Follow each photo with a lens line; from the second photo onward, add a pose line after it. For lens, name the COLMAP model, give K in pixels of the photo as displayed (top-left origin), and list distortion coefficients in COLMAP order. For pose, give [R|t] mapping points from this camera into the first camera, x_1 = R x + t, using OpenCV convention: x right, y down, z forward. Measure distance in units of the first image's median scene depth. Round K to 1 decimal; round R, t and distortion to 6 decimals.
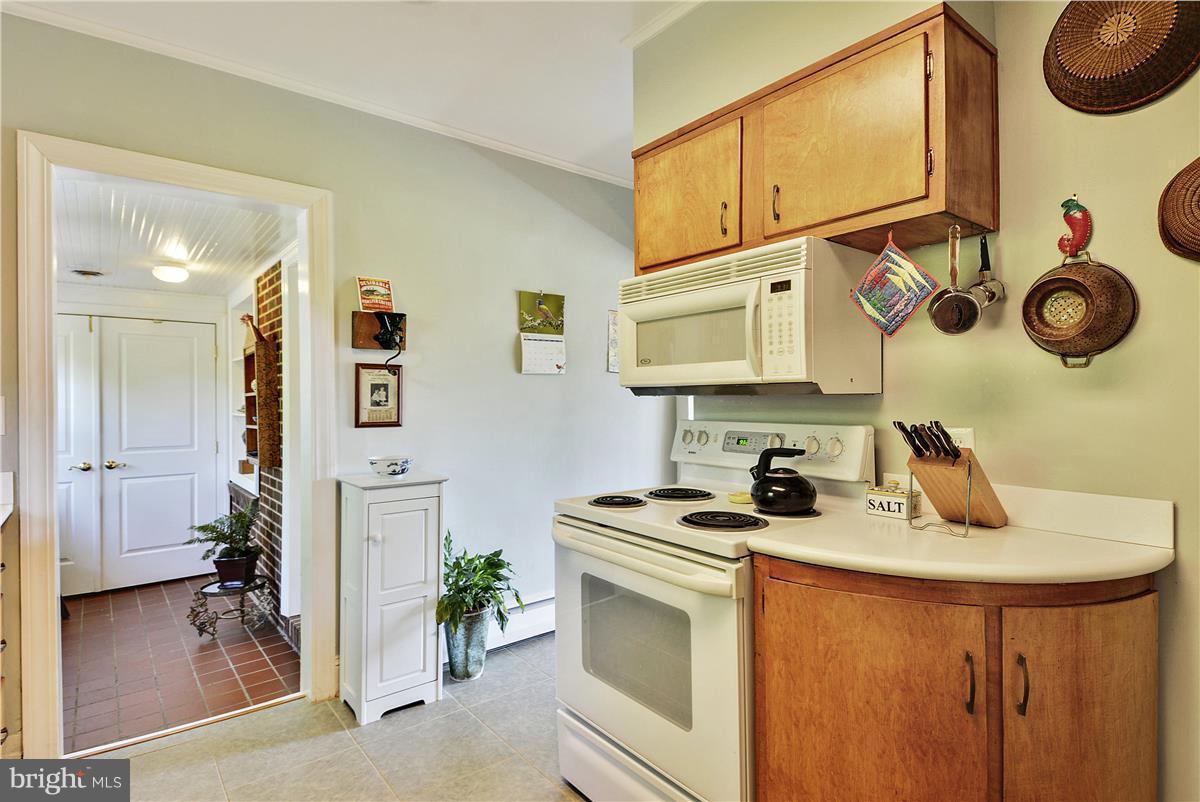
lens RADIAL K [[624.7, 0, 614.1], [0, 624.7, 408.9], [0, 0, 1]] dist [0.002685, 0.000213]
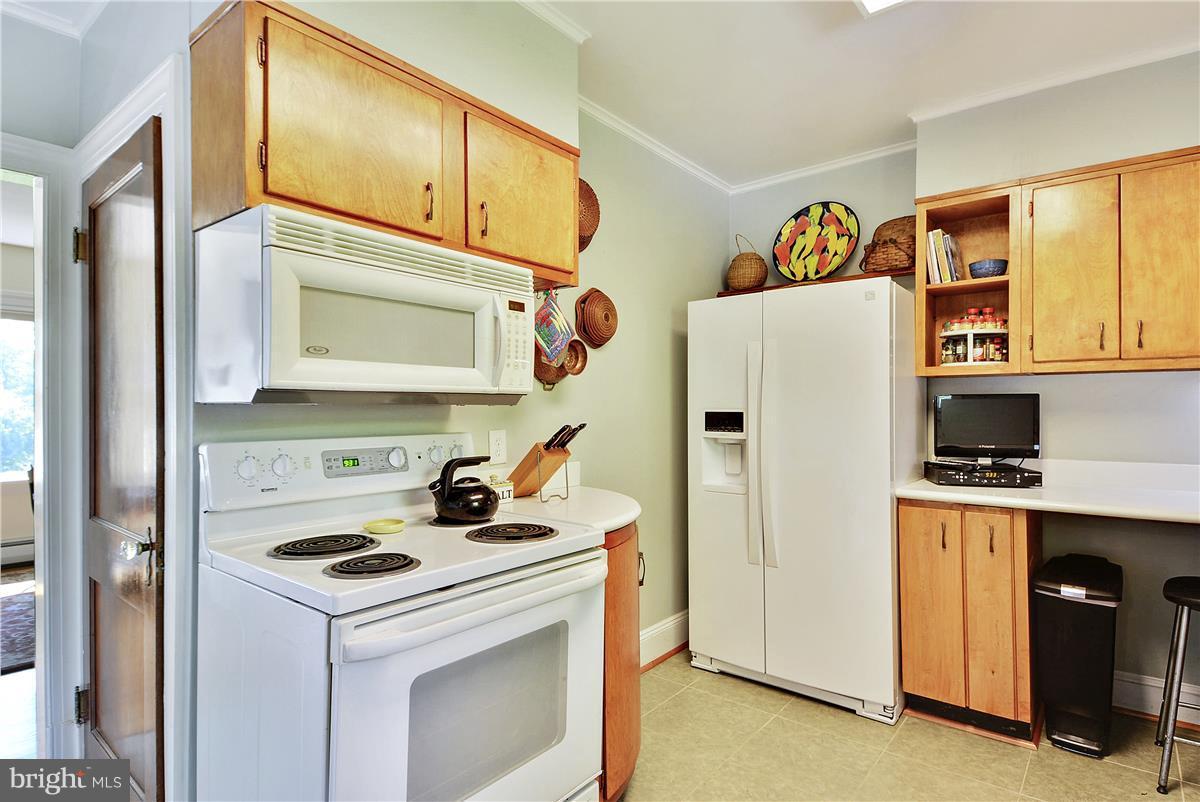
lens RADIAL K [[693.0, 0, 600.0], [0, 693.0, 401.0], [0, 0, 1]] dist [0.029368, -0.000845]
pose [[-0.275262, 0.012330, 0.961290, -0.892134], [0.013782, 0.999866, -0.008878, -0.016174], [-0.961270, 0.010804, -0.275395, 1.134162]]
